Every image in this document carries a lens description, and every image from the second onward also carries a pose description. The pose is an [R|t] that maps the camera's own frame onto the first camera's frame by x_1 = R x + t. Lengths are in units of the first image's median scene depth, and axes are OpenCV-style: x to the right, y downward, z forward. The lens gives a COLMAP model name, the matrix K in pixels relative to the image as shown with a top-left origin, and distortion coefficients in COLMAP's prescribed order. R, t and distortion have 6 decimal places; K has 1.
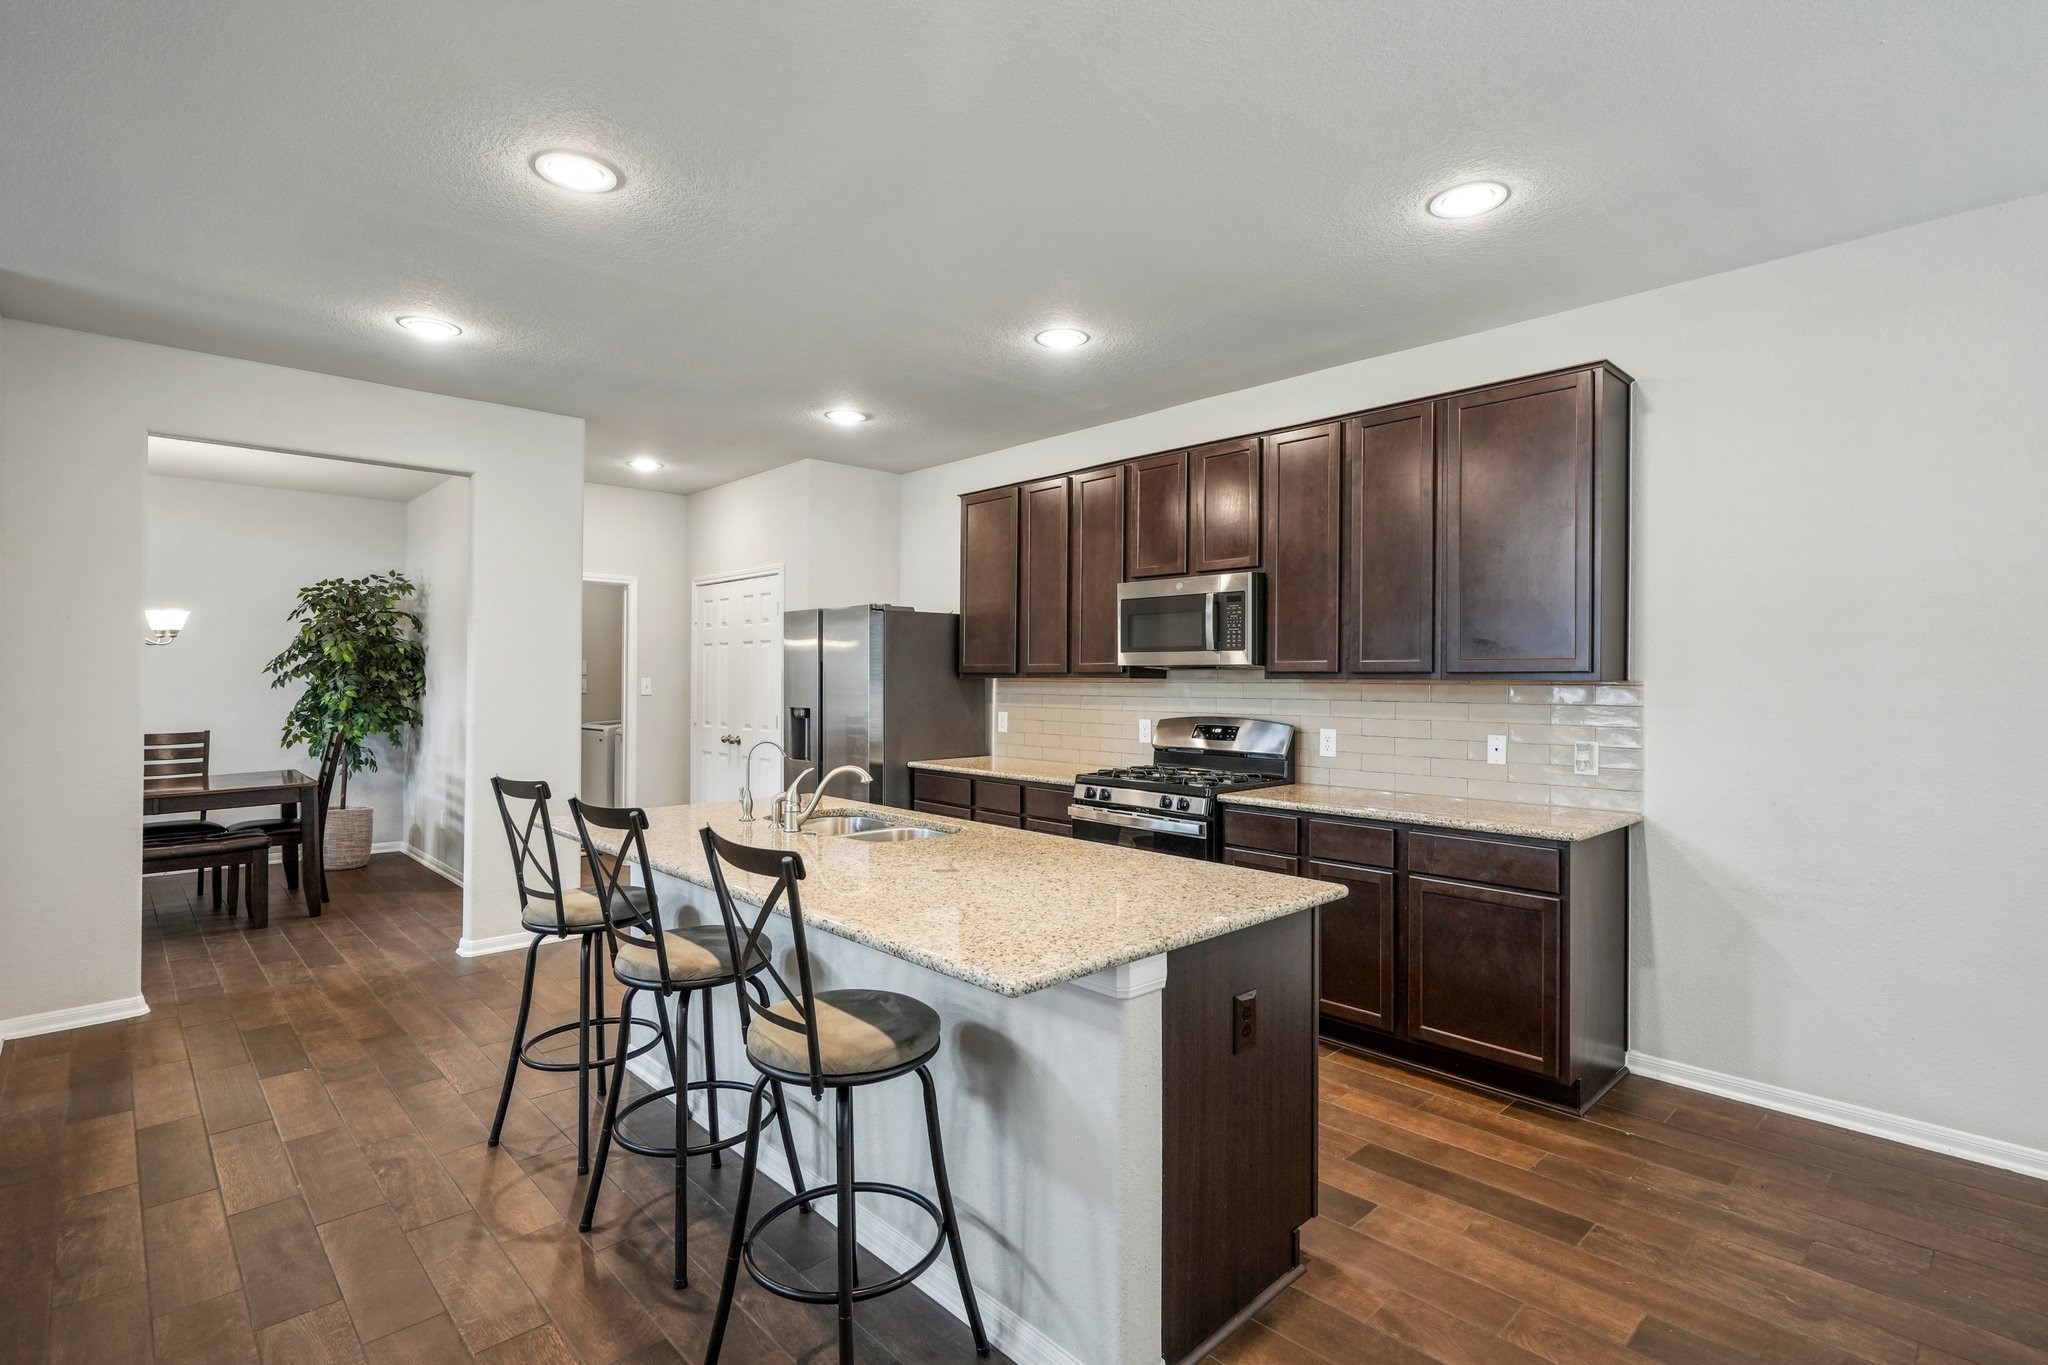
lens RADIAL K [[982.2, 0, 993.9], [0, 982.2, 679.9], [0, 0, 1]] dist [0.001868, 0.000063]
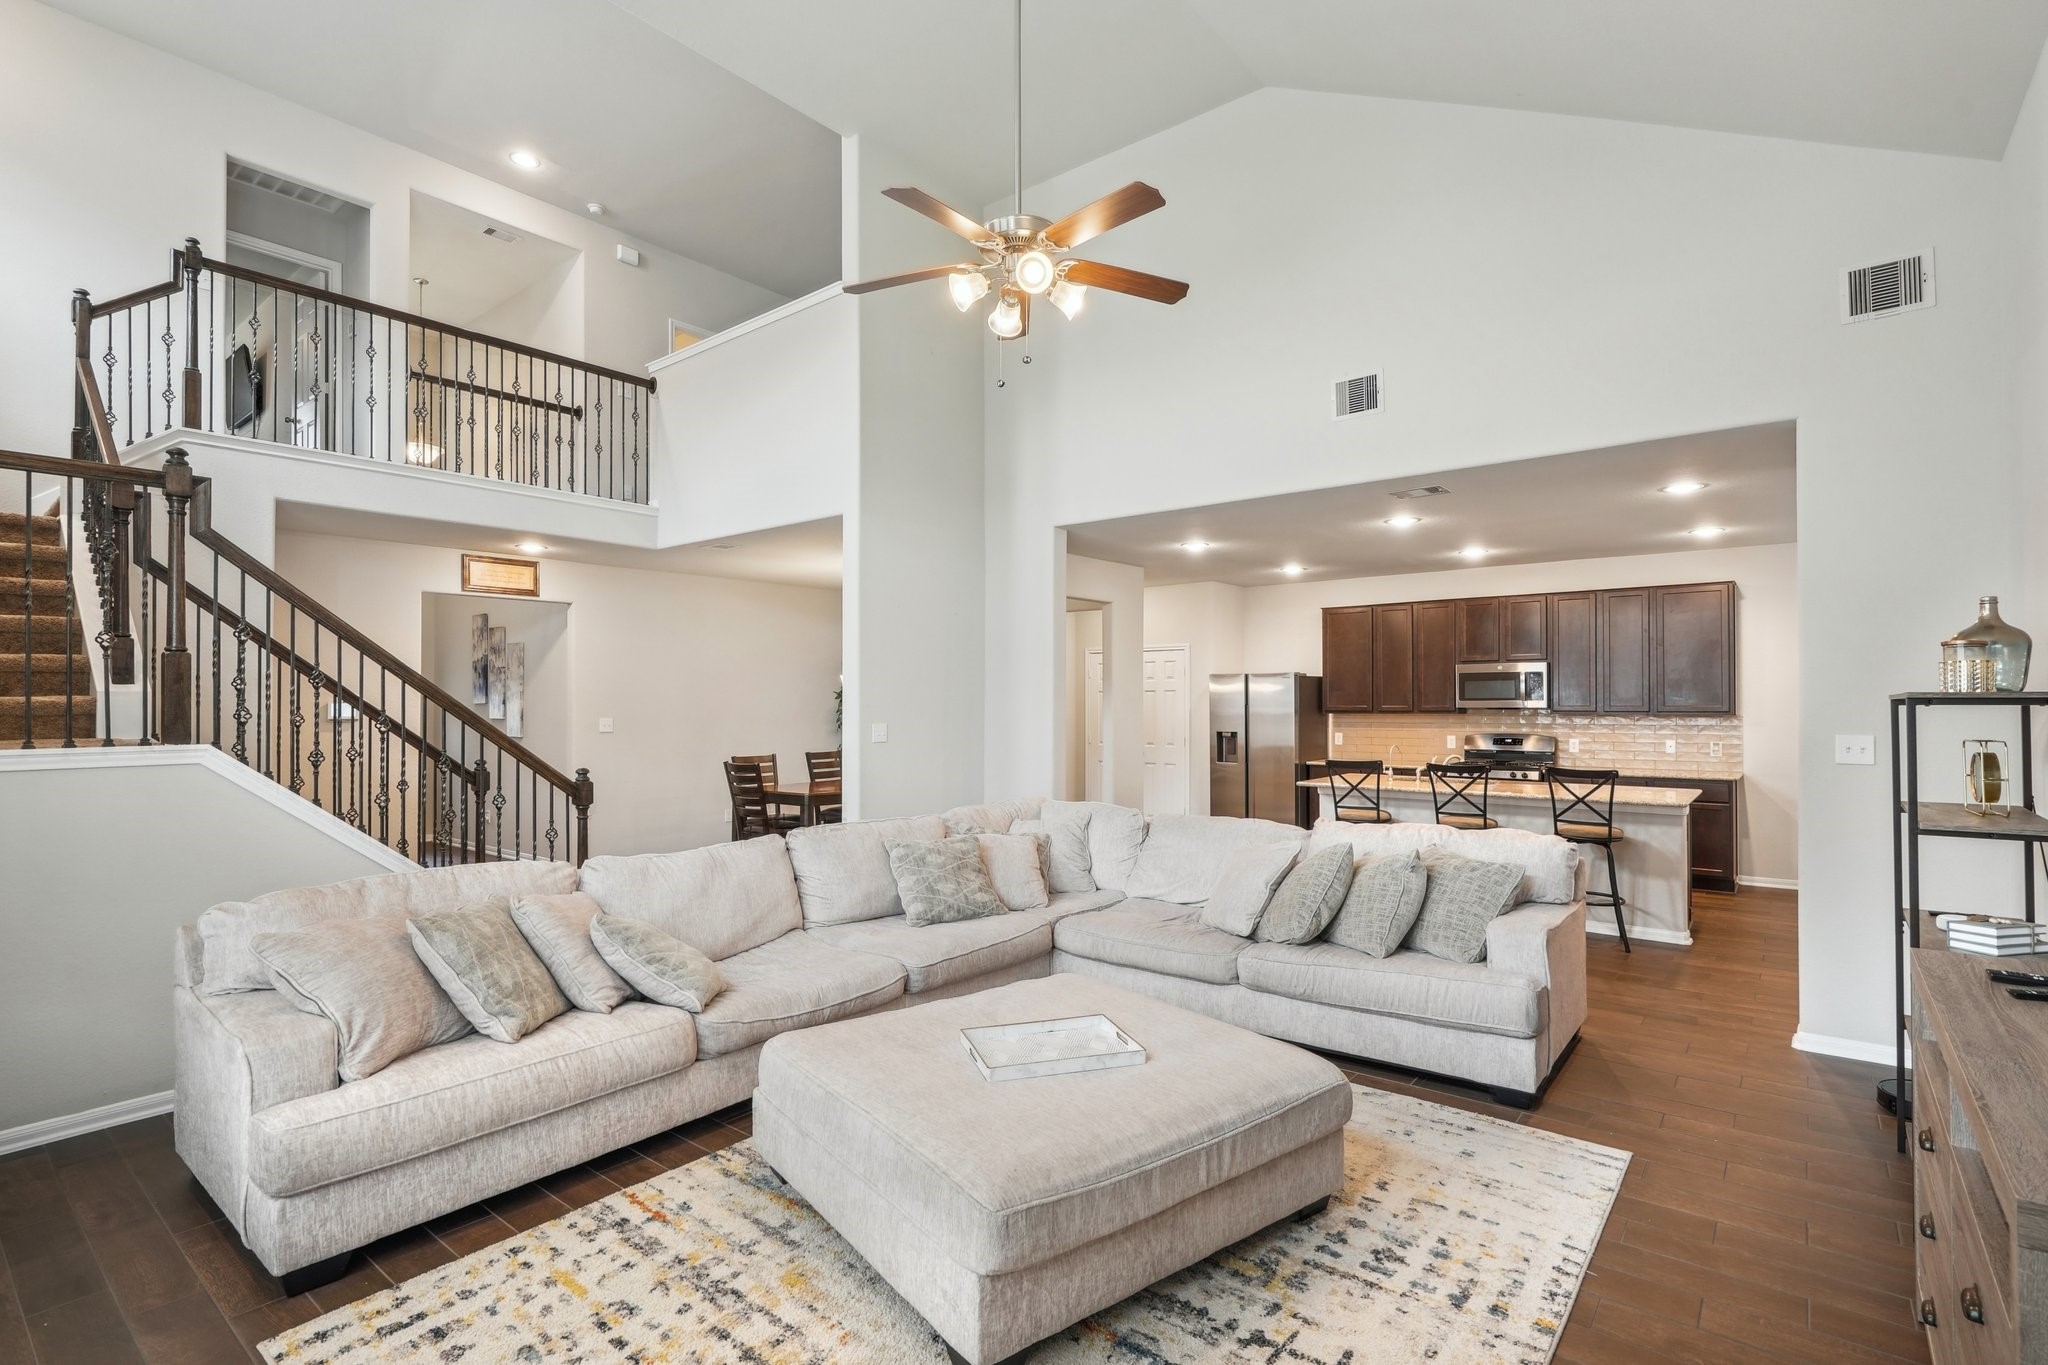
lens RADIAL K [[955.8, 0, 1023.1], [0, 955.8, 692.7], [0, 0, 1]] dist [-0.000538, 0.000018]
pose [[0.988536, 0.000143, 0.150986, -0.993825], [0.002509, 0.999846, -0.017371, -0.013031], [-0.150965, 0.017550, 0.988383, -0.717724]]
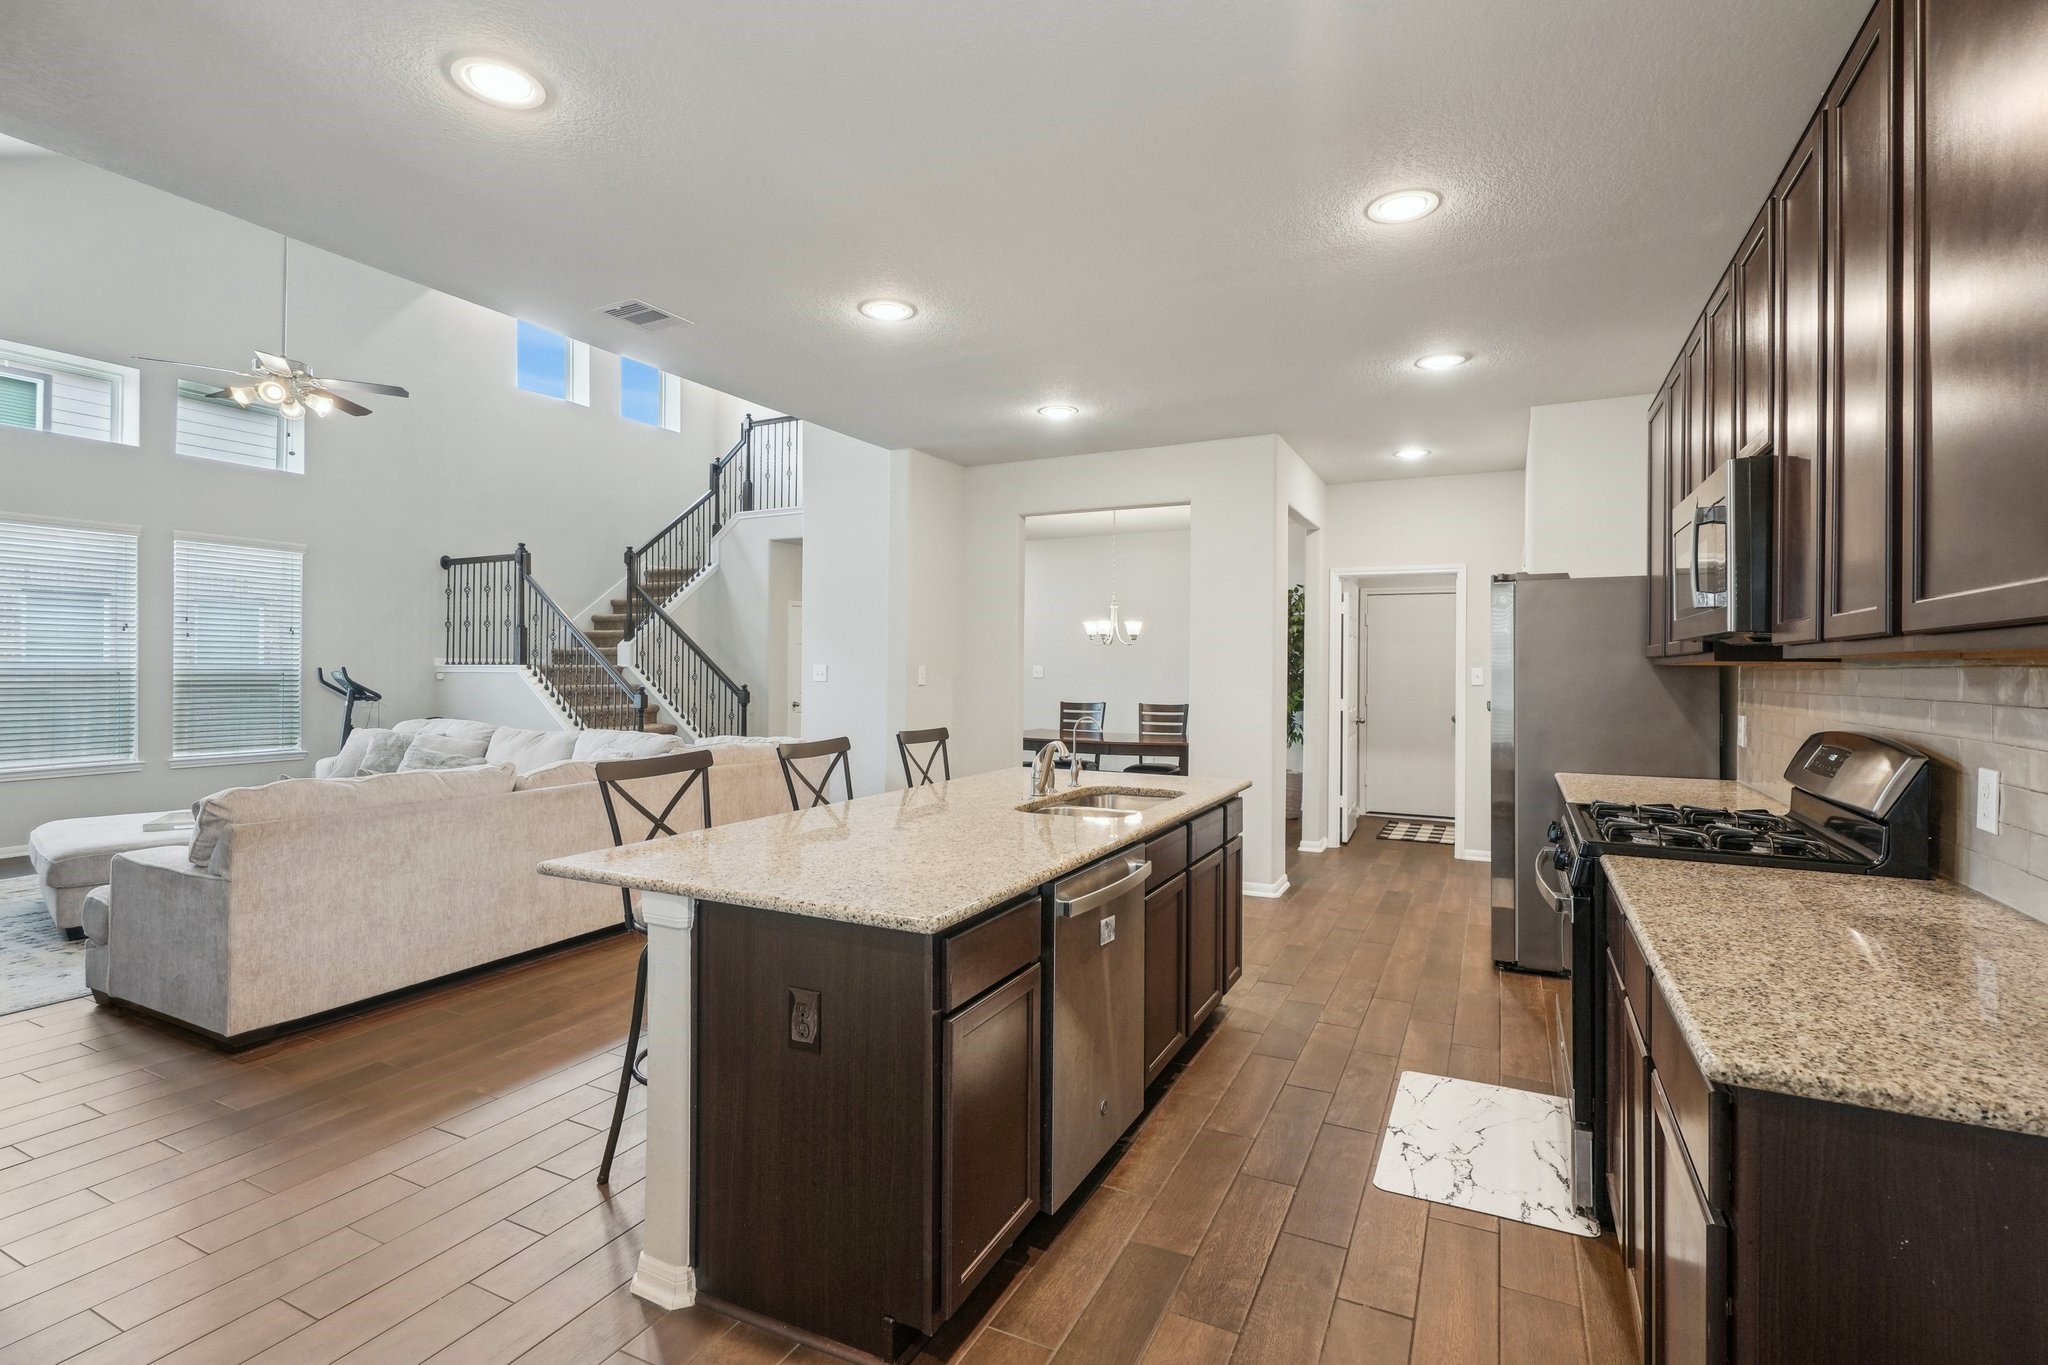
lens RADIAL K [[938.5, 0, 1028.8], [0, 938.5, 663.6], [0, 0, 1]] dist [-0.000041, 0.000059]
pose [[0.358234, -0.004453, -0.933621, 0.529682], [-0.008430, 0.999932, -0.008004, 0.007803], [0.933594, 0.010738, 0.358173, 0.397455]]
